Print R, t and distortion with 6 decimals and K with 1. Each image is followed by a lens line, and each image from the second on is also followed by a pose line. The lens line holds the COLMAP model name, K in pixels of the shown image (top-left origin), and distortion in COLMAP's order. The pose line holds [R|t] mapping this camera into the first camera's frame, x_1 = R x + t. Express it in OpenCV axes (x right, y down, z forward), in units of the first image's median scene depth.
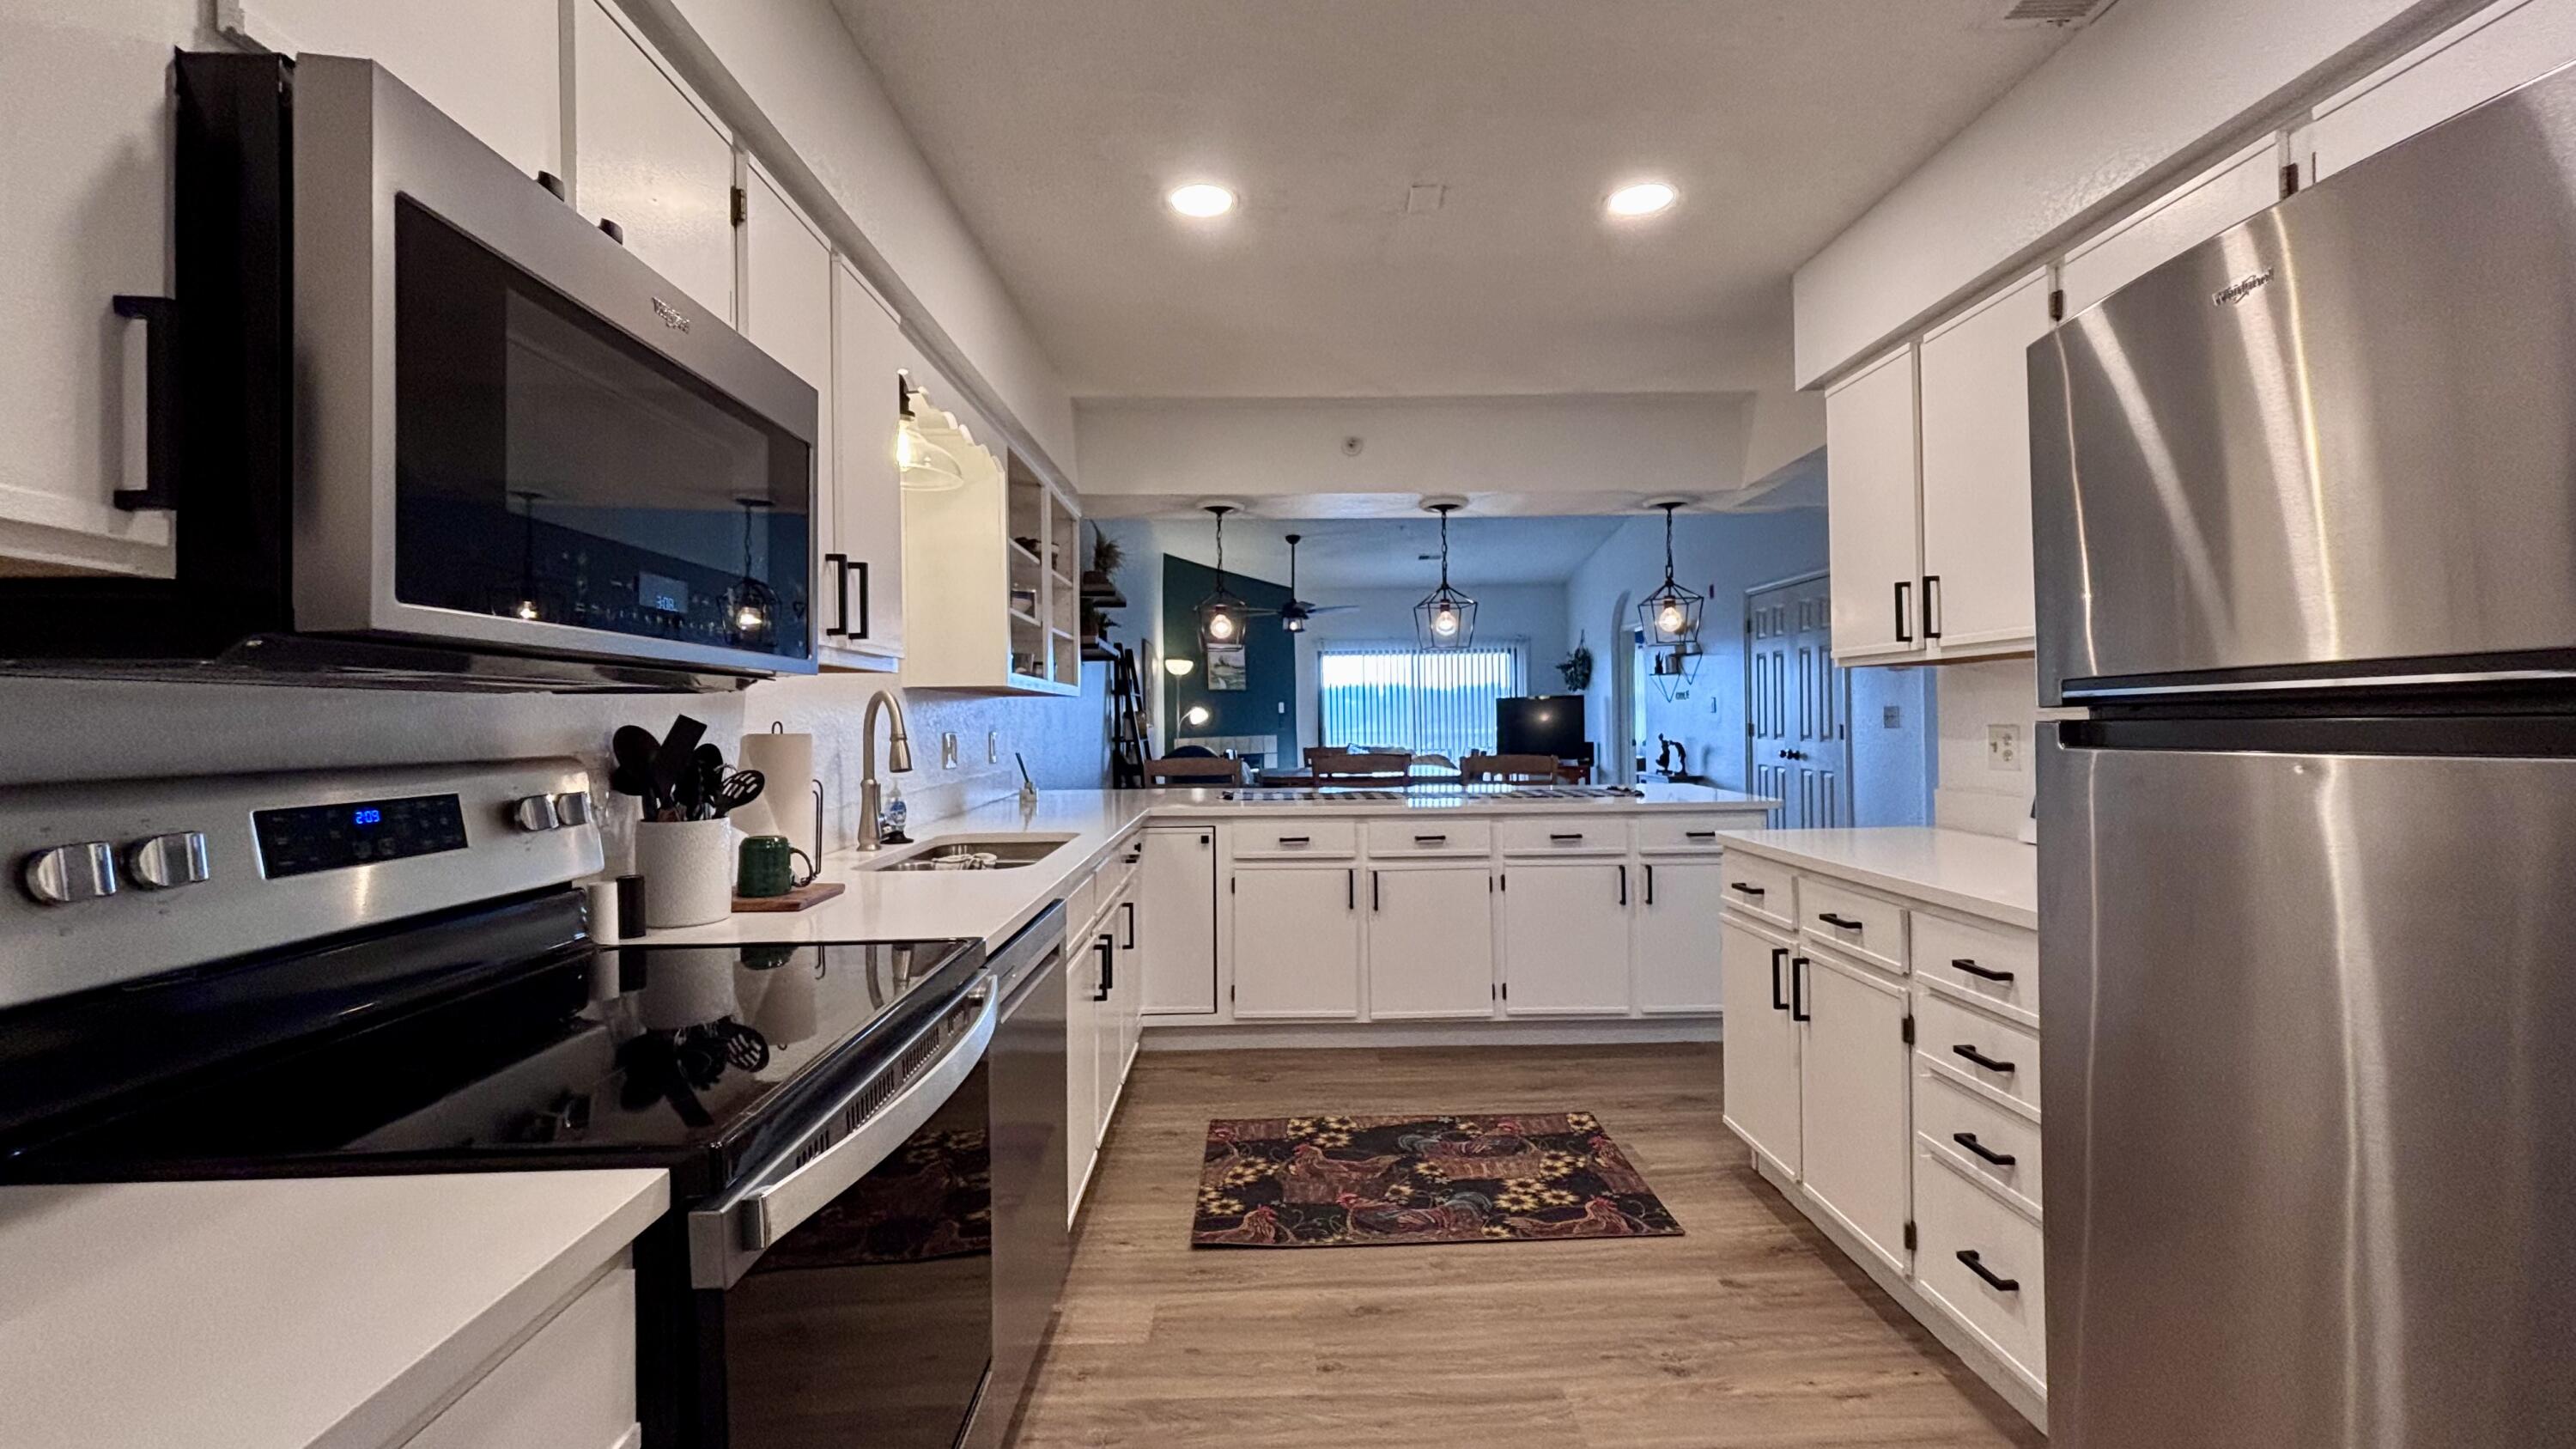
lens RADIAL K [[1075.1, 0, 1269.3], [0, 1075.1, 719.2], [0, 0, 1]] dist [0.003335, -0.001373]
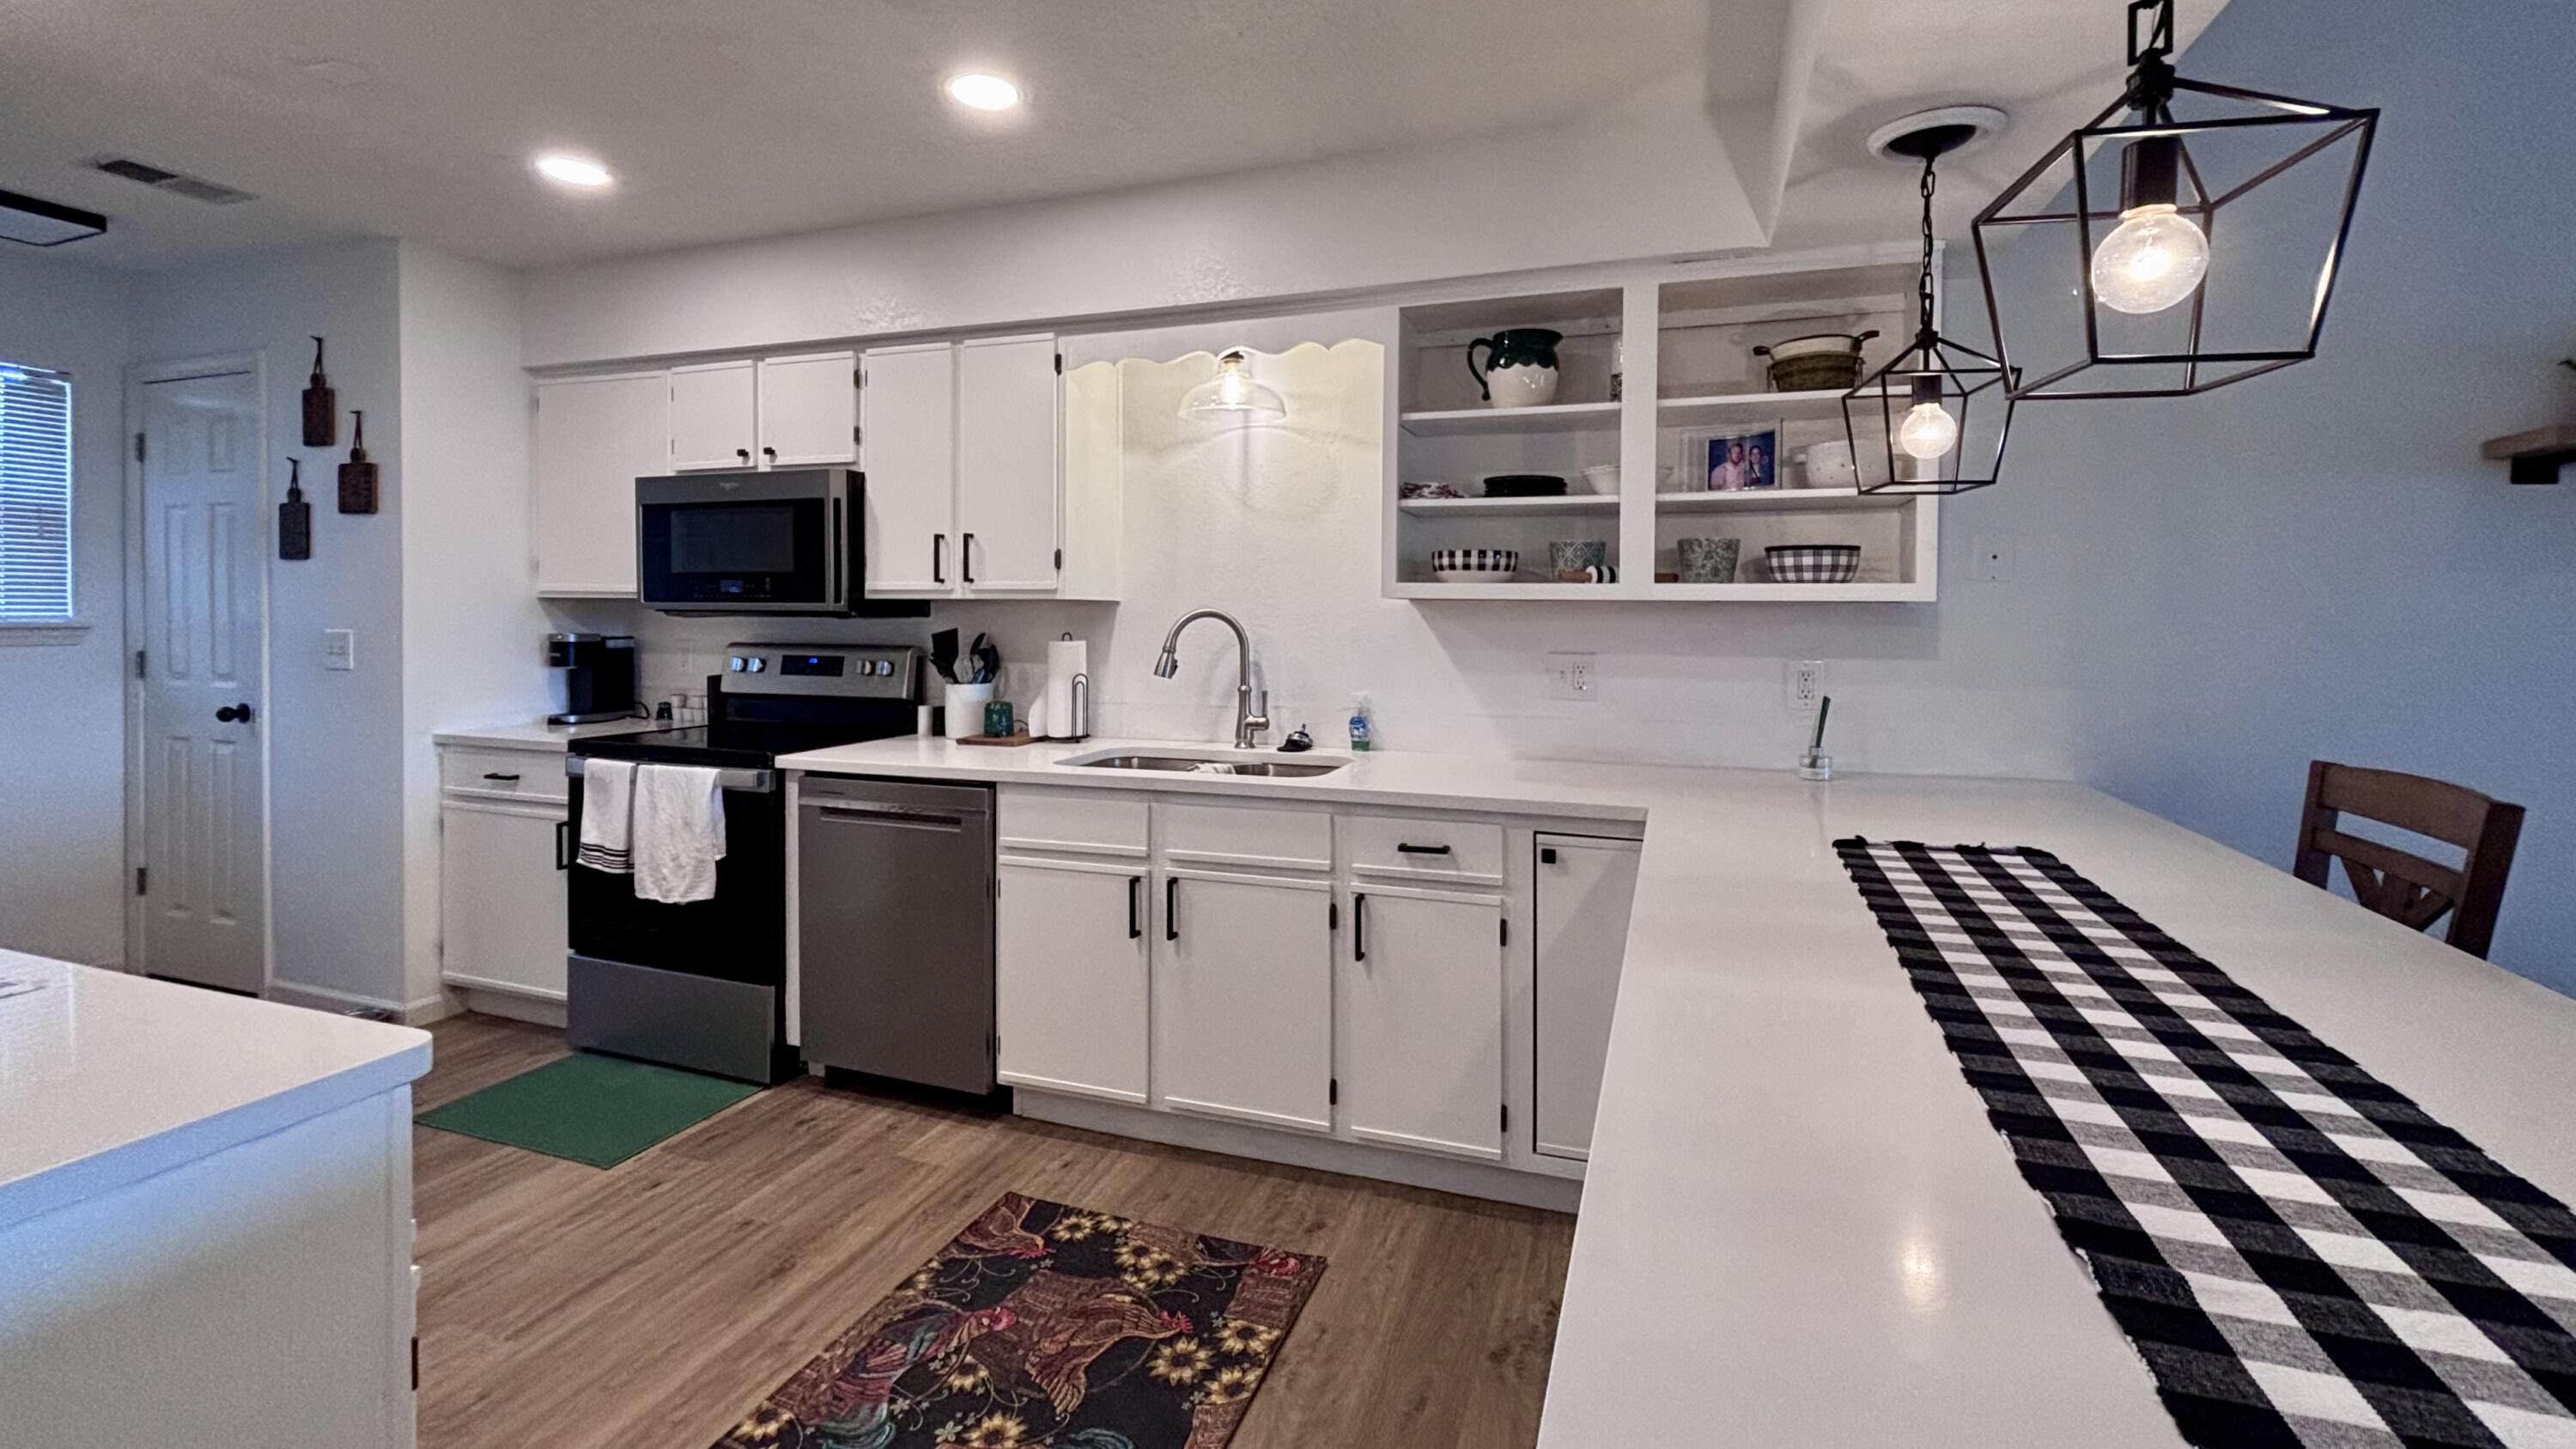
lens RADIAL K [[1075.1, 0, 1285.4], [0, 1075.1, 626.2], [0, 0, 1]] dist [0.003335, -0.001373]
pose [[-0.346857, 0.025611, -0.937568, 0.634861], [0.000993, 0.999637, 0.026939, -0.035556], [0.937918, 0.008413, -0.346756, 1.355328]]
